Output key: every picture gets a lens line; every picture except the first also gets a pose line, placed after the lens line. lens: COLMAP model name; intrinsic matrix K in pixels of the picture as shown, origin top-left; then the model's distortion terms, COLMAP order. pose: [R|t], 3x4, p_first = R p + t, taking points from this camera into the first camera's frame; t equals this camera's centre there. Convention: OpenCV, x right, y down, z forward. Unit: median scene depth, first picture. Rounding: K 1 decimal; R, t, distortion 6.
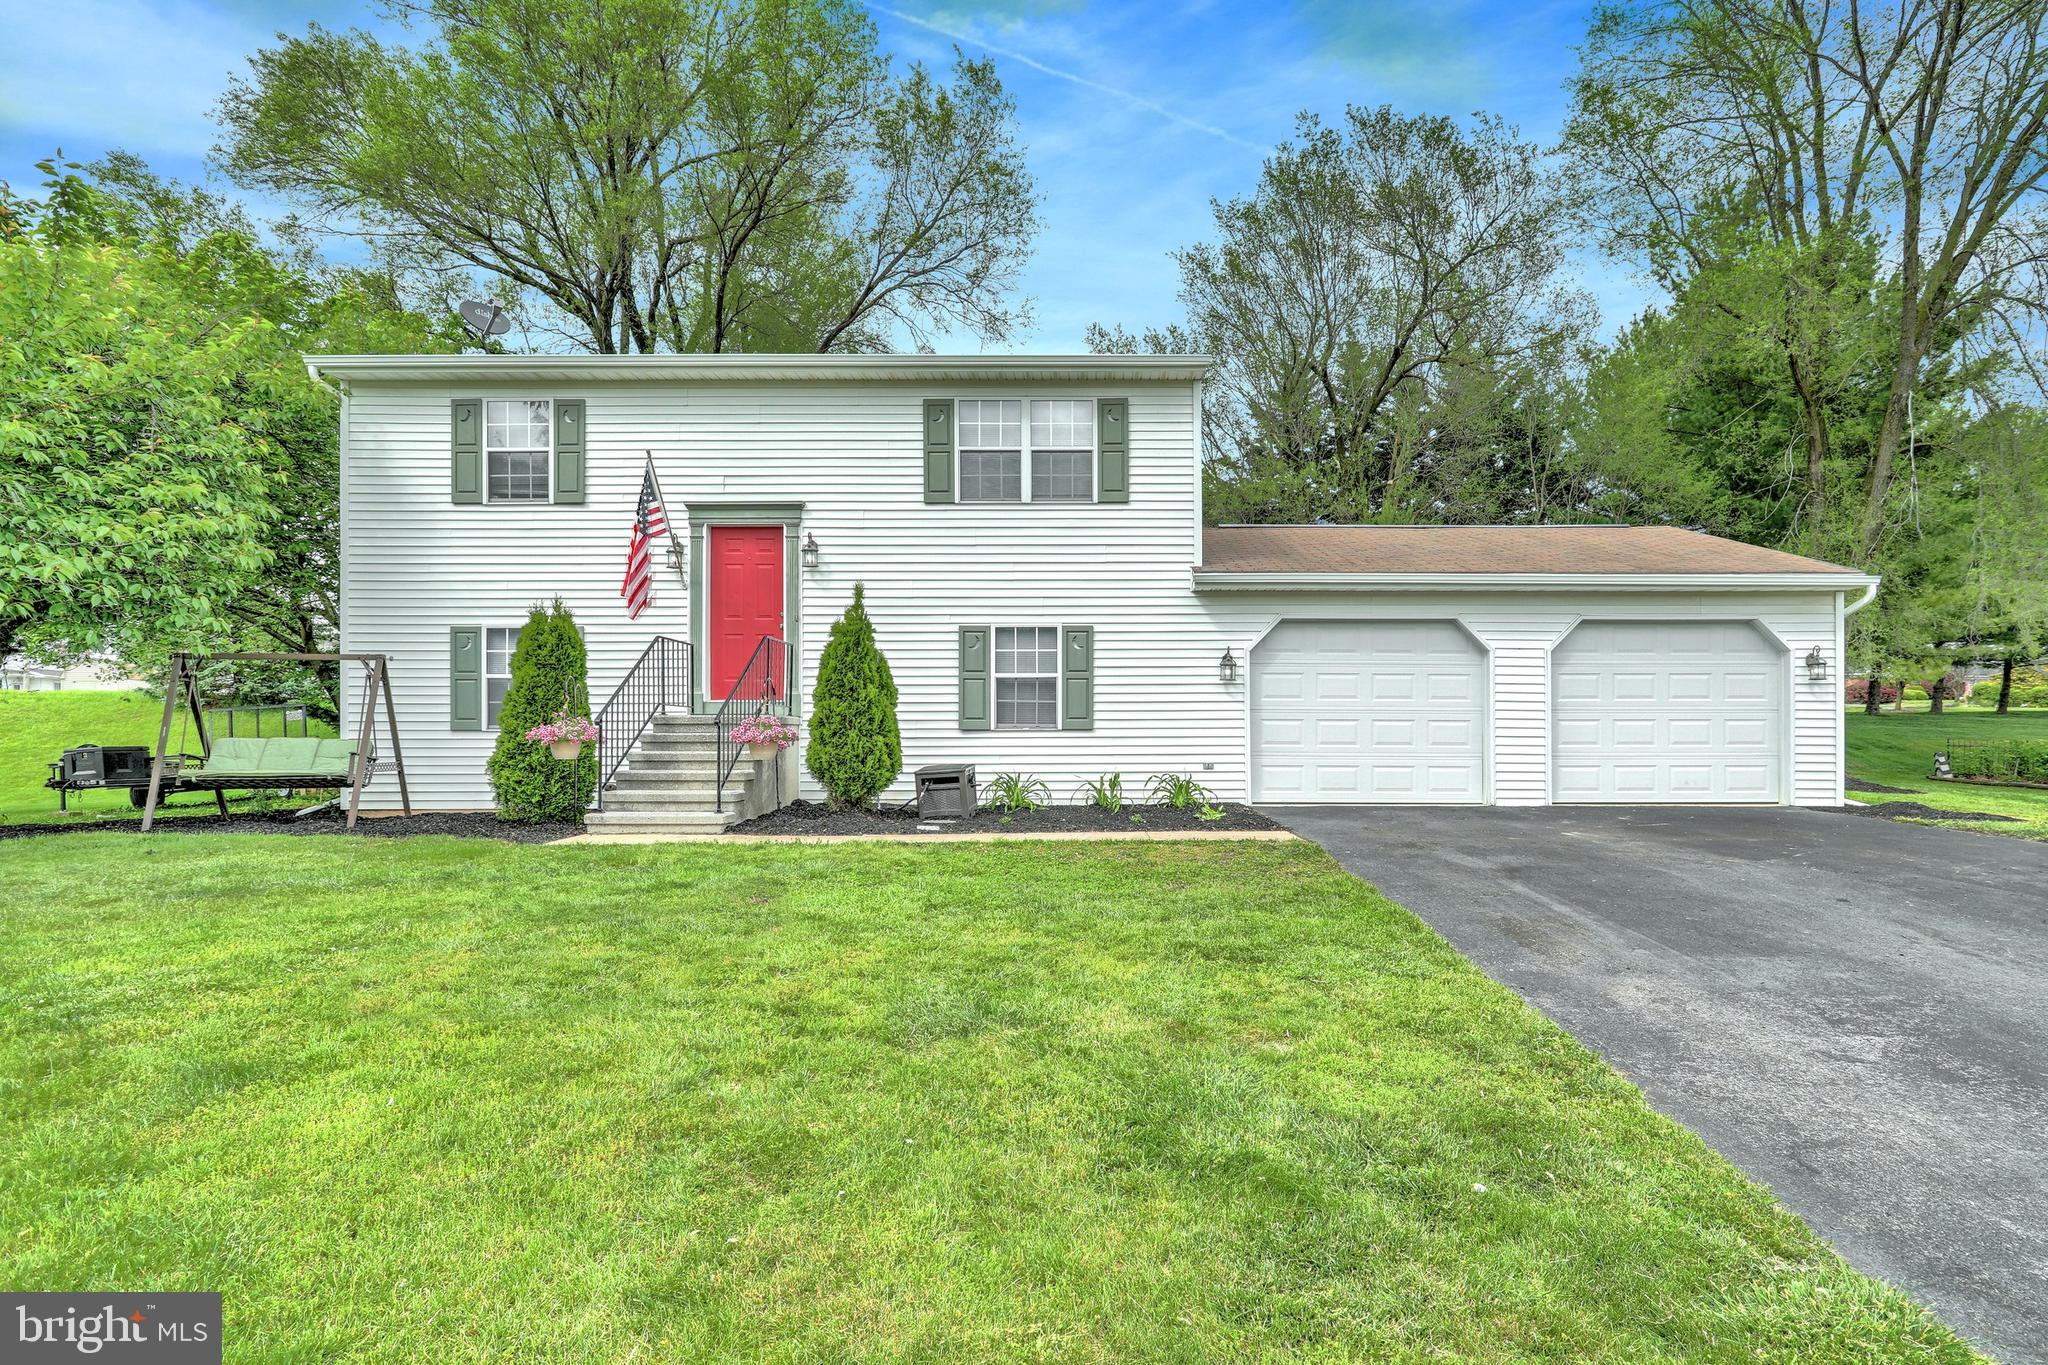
lens RADIAL K [[1040.1, 0, 1080.1], [0, 1040.1, 742.1], [0, 0, 1]] dist [0.001650, 0.003340]
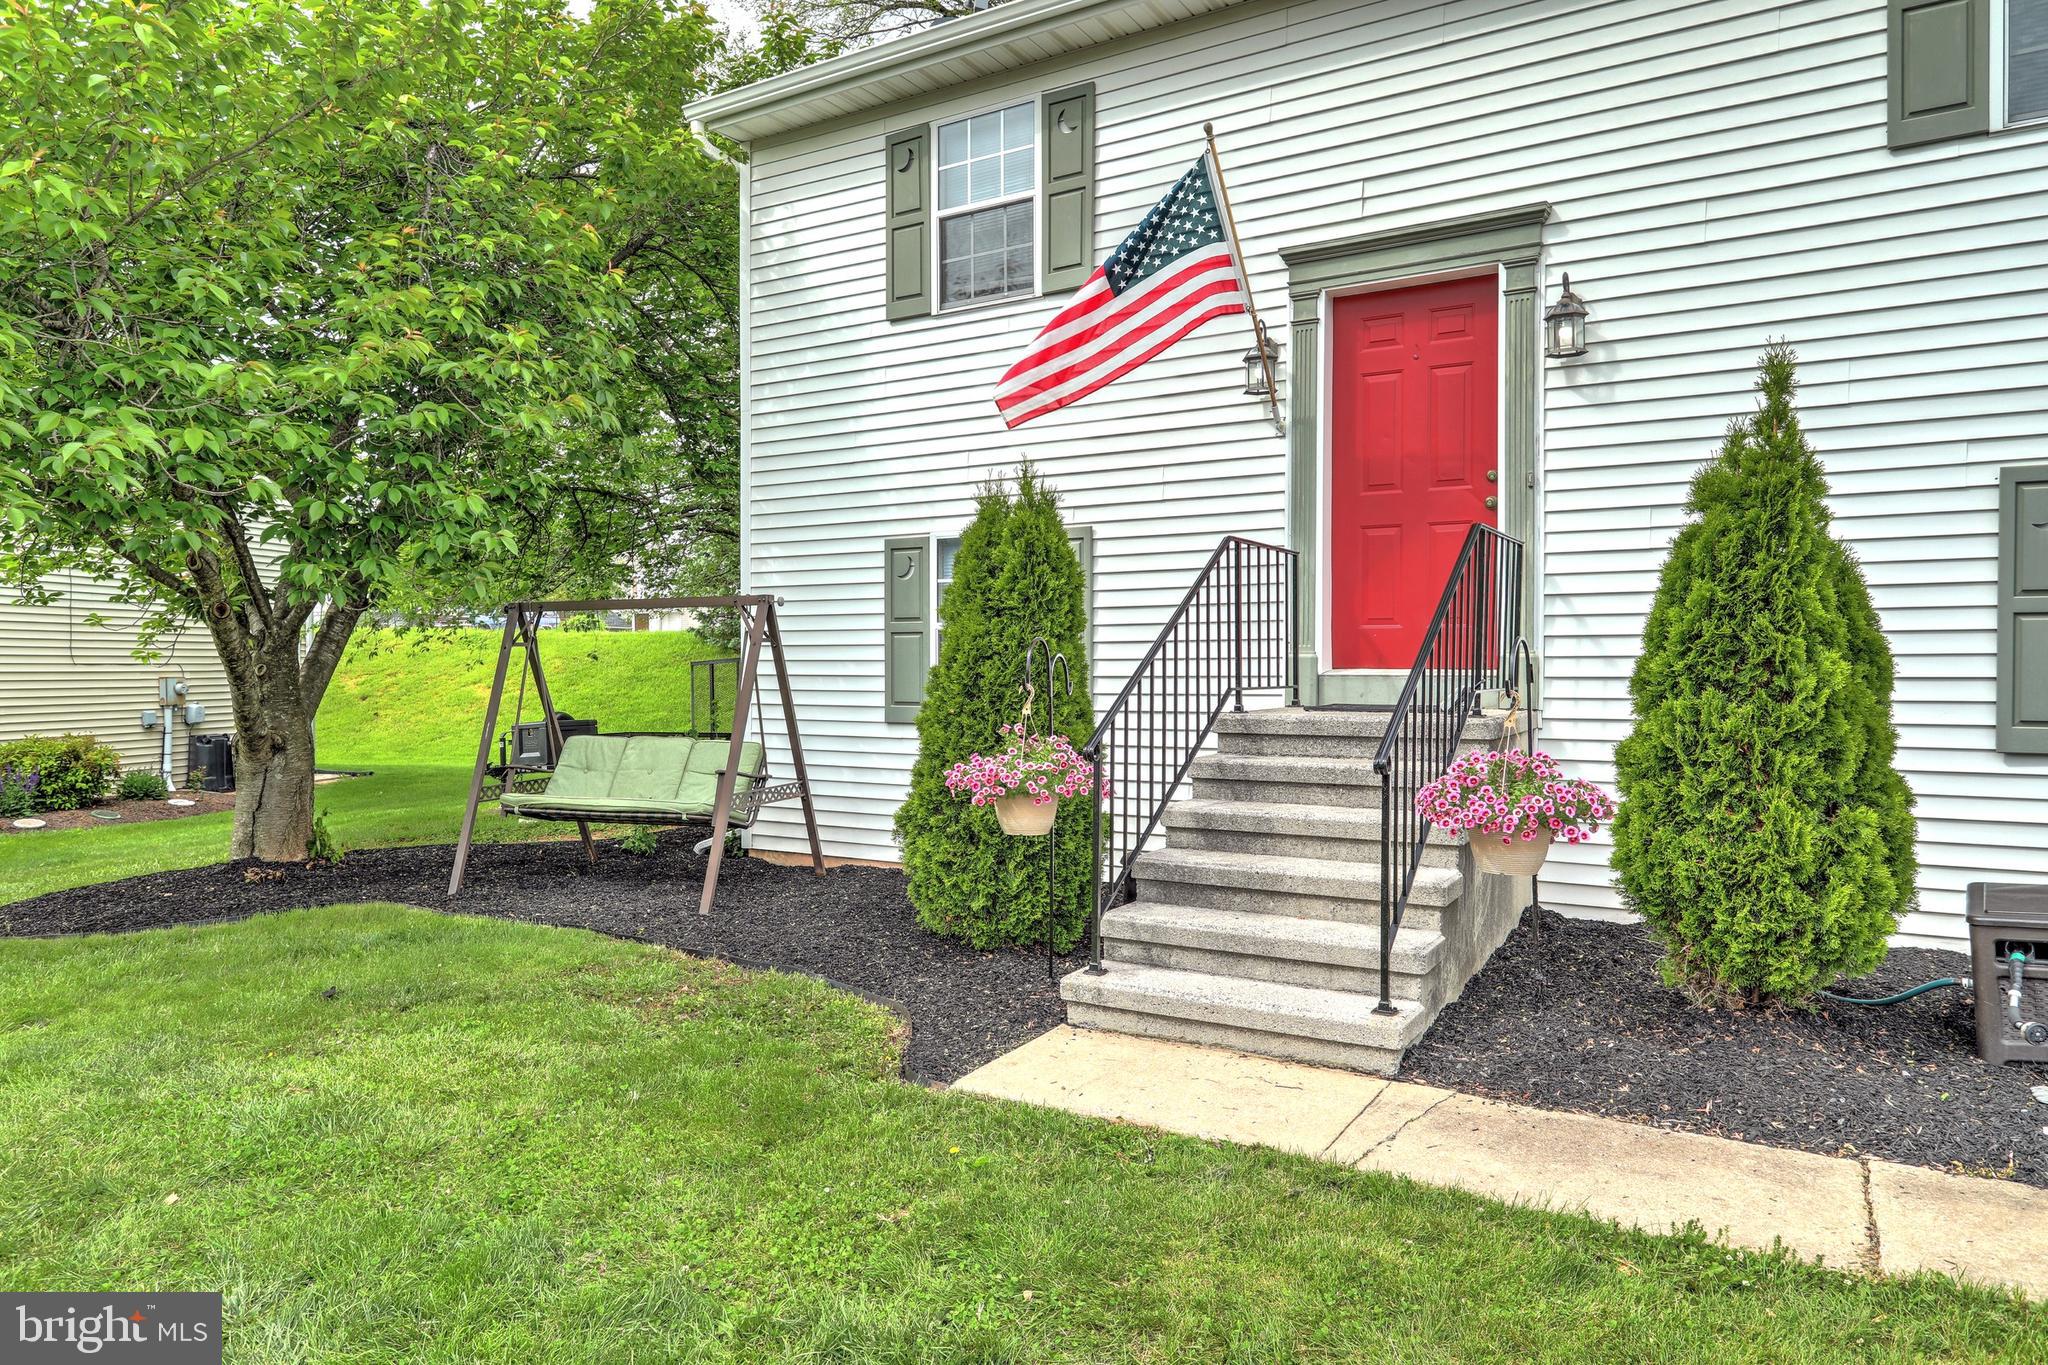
lens RADIAL K [[1277.2, 0, 1058.9], [0, 1277.2, 661.9], [0, 0, 1]] dist [-0.002019, 0.000320]
pose [[0.870652, -0.000905, -0.491898, -0.185489], [-0.001123, 0.999992, -0.003828, -0.042604], [0.491897, 0.003886, 0.870644, 0.453291]]
